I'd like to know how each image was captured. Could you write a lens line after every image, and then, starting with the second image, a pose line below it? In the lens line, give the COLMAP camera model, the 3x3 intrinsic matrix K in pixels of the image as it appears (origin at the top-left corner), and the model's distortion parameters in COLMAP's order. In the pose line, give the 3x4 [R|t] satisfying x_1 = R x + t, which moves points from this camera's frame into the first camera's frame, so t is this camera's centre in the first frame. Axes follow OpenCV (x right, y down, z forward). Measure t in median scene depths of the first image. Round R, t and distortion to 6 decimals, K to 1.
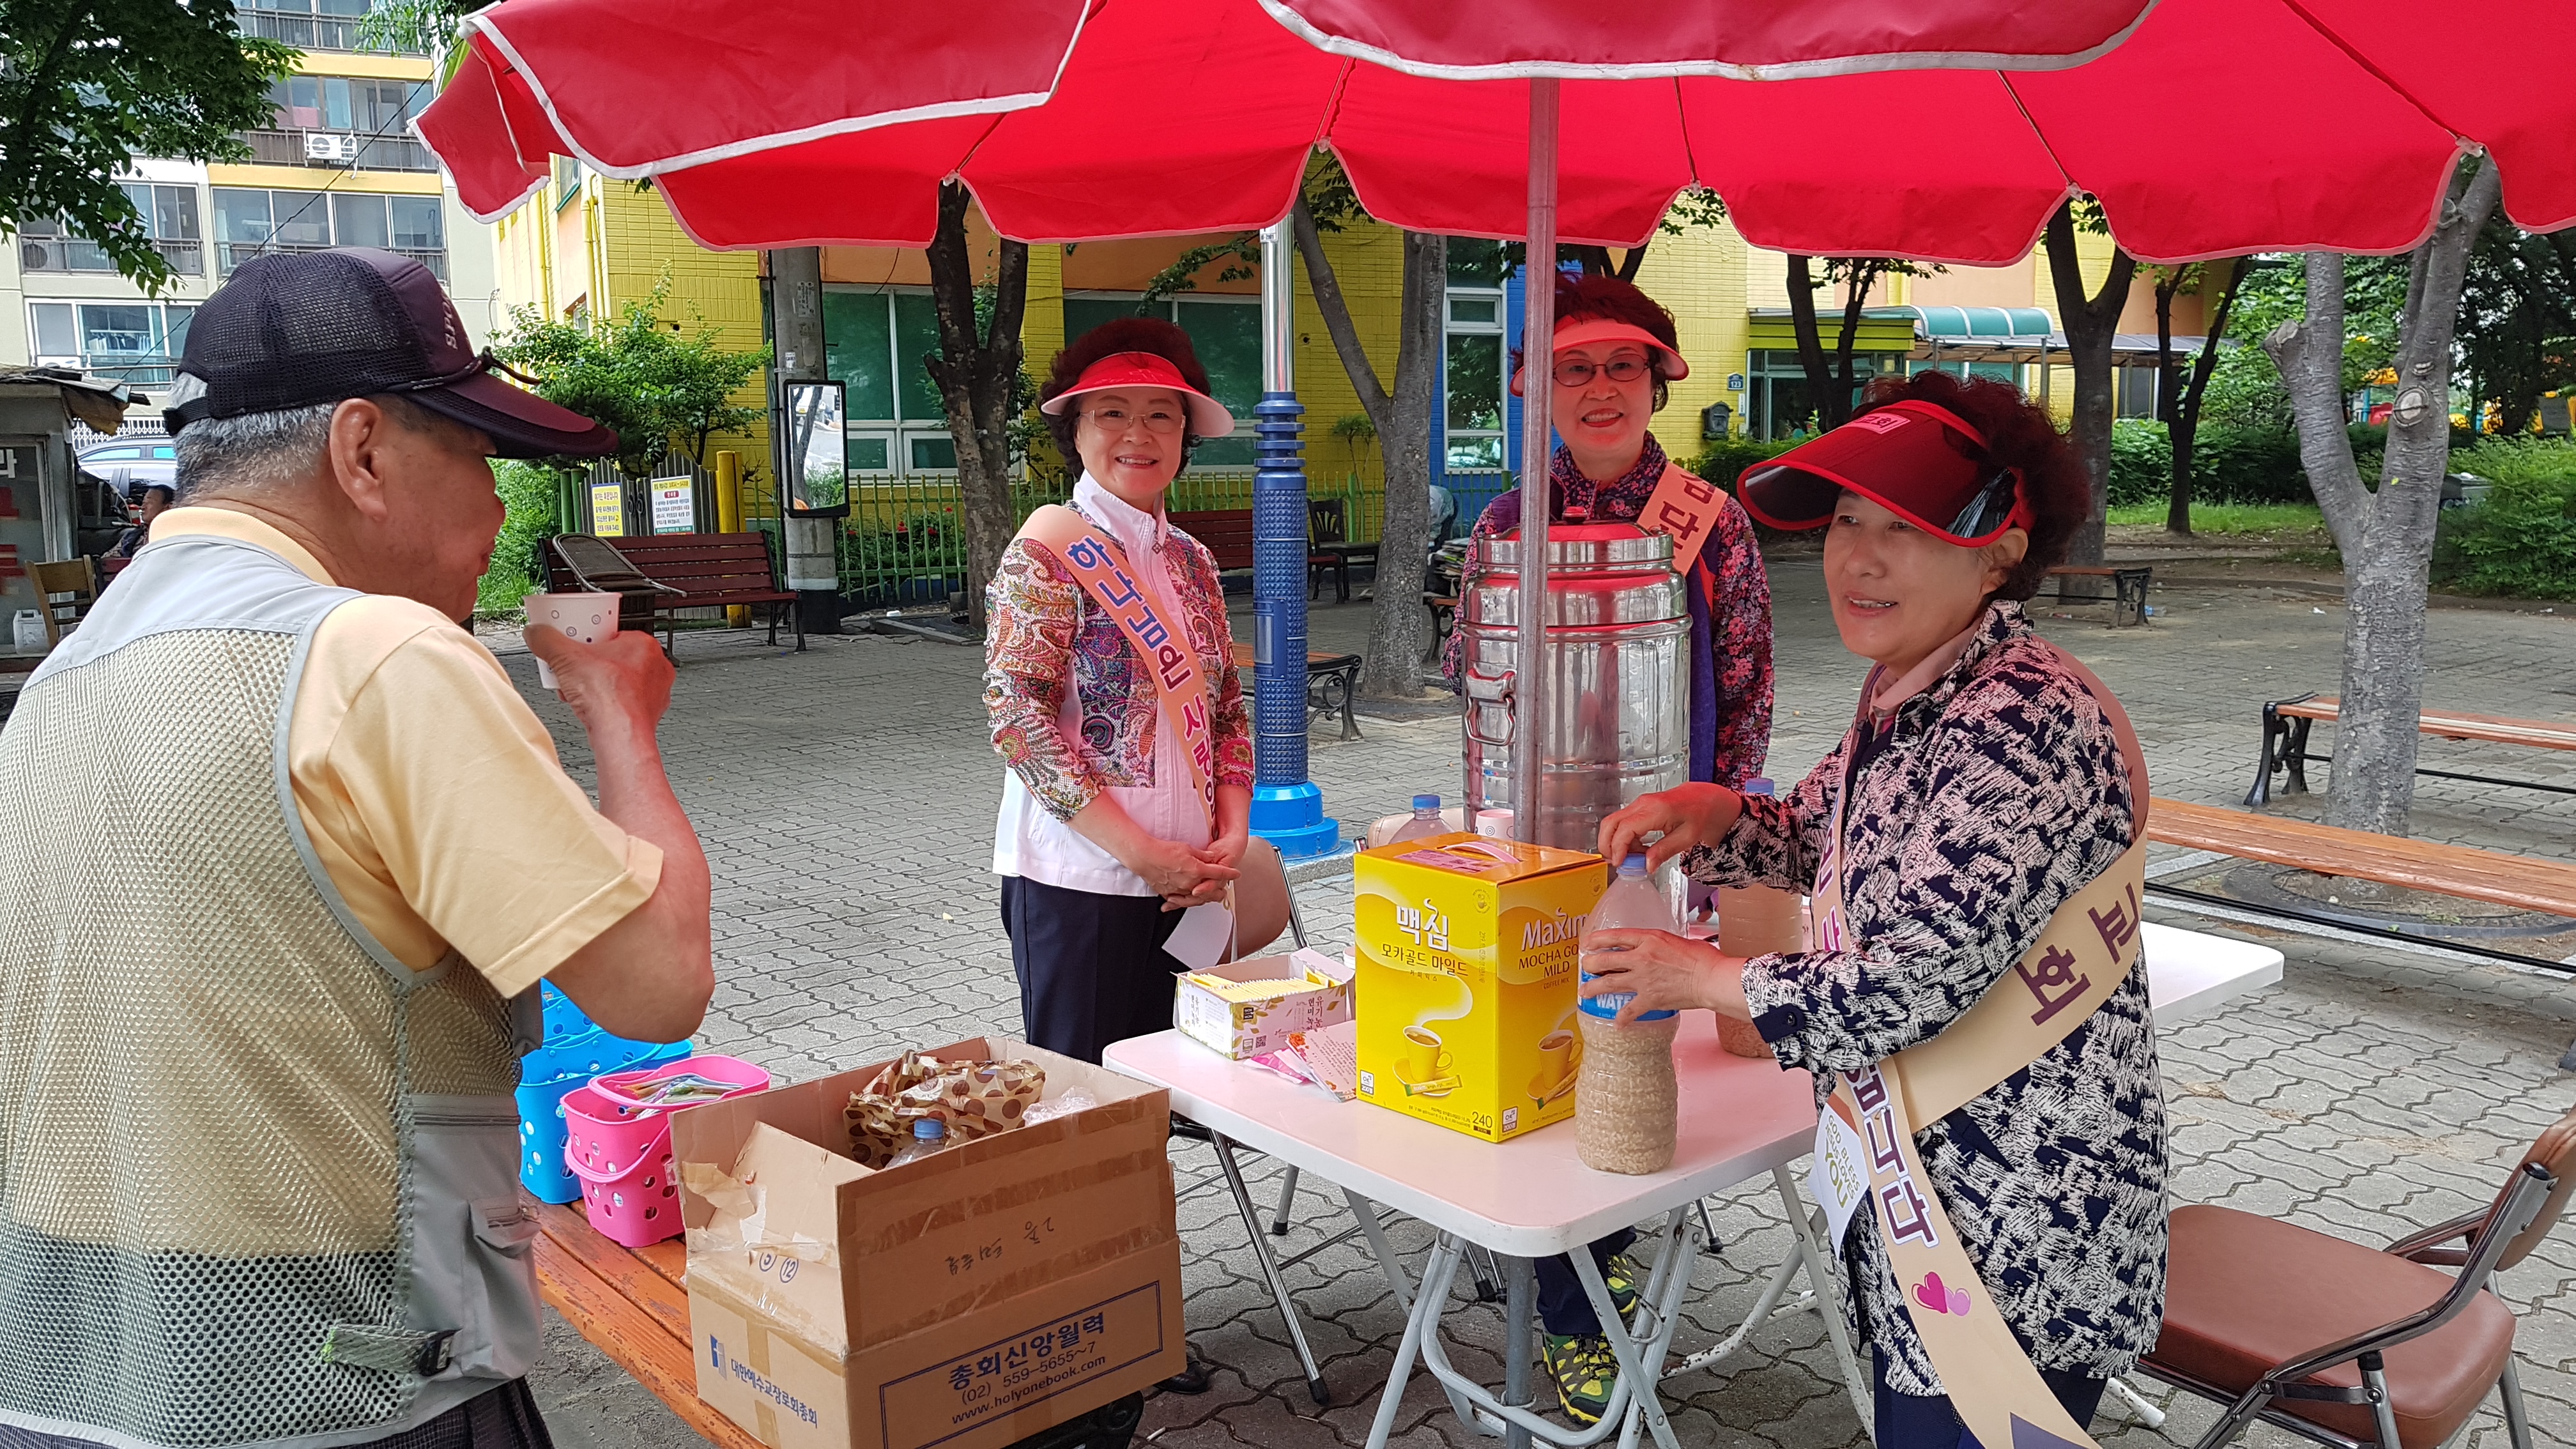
lens RADIAL K [[1982.2, 0, 1296.7], [0, 1982.2, 757.9], [0, 0, 1]] dist [-0.004390, 0.000456]
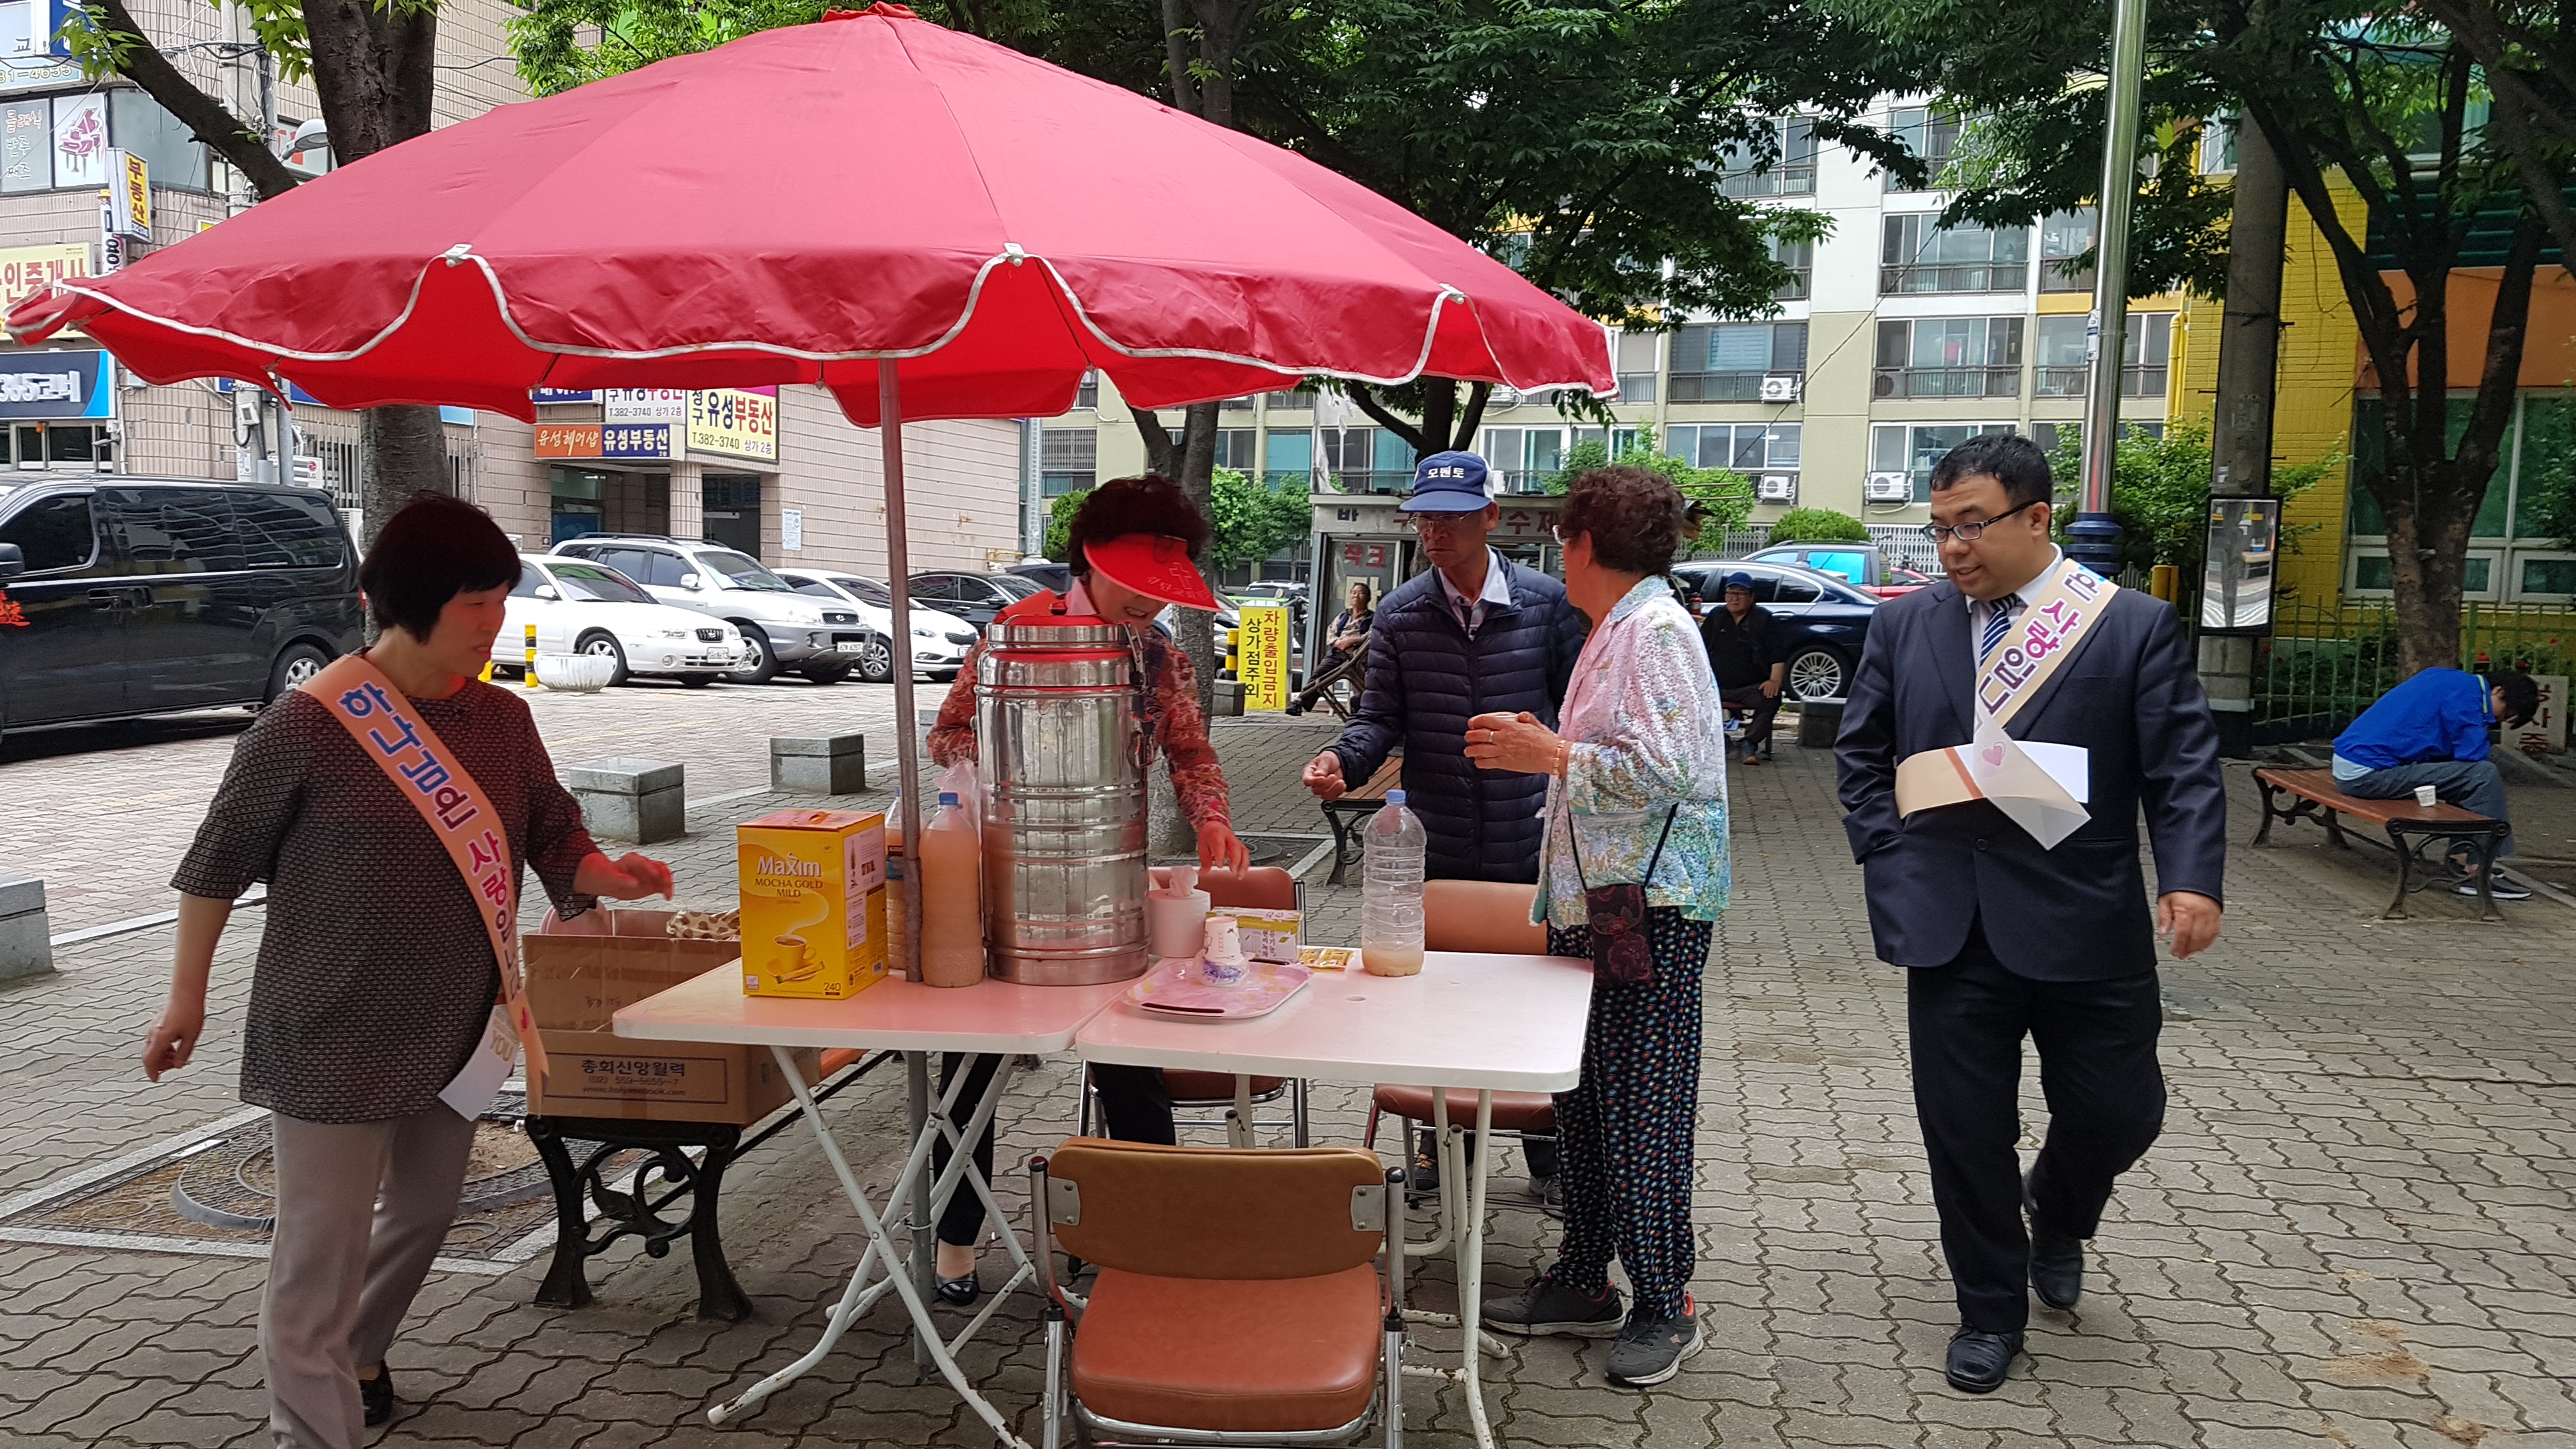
lens RADIAL K [[1982.2, 0, 1296.7], [0, 1982.2, 757.9], [0, 0, 1]] dist [-0.004390, 0.000456]
pose [[0.648228, 0.098651, -0.755029, 0.193744], [-0.139684, 0.990151, 0.009446, -0.008424], [0.748525, 0.099342, 0.655623, 0.034835]]
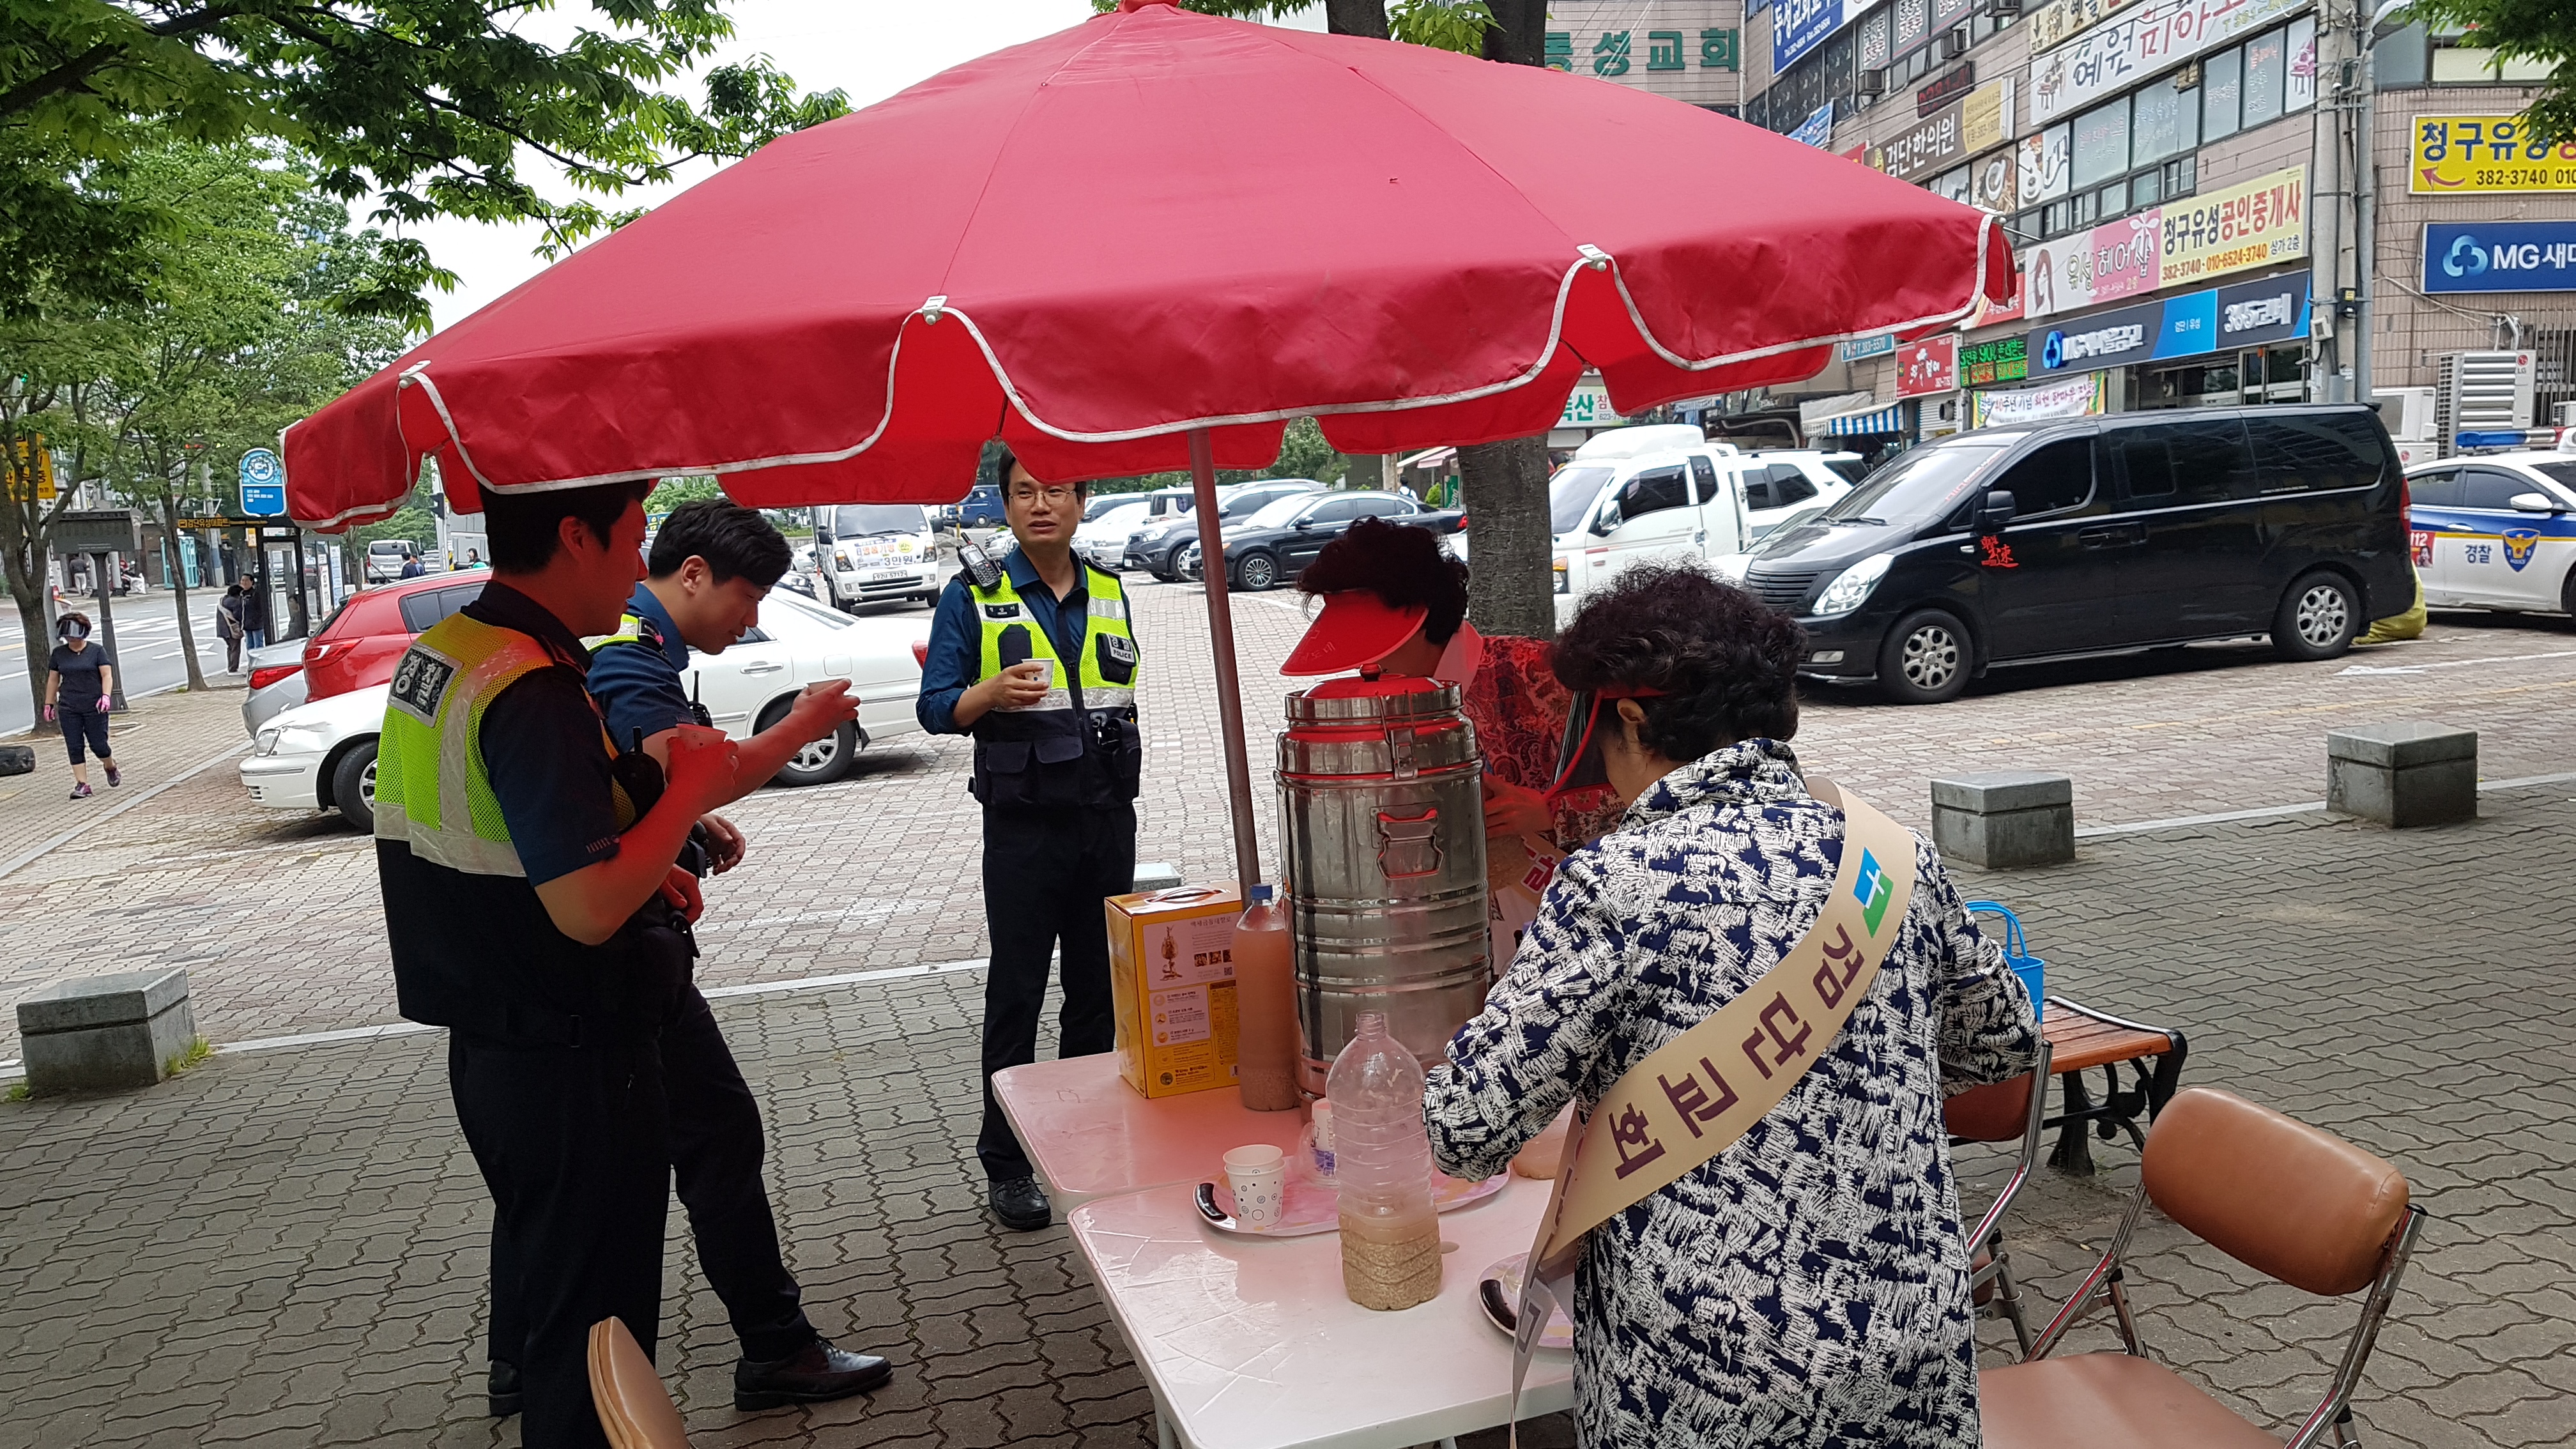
lens RADIAL K [[1974.0, 0, 1337.9], [0, 1974.0, 792.8], [0, 0, 1]] dist [0.060075, -0.070281]
pose [[-0.333196, 0.163696, -0.928539, 0.178634], [-0.075319, 0.977045, 0.199275, -0.042365], [0.939845, 0.136334, -0.313217, 0.201578]]
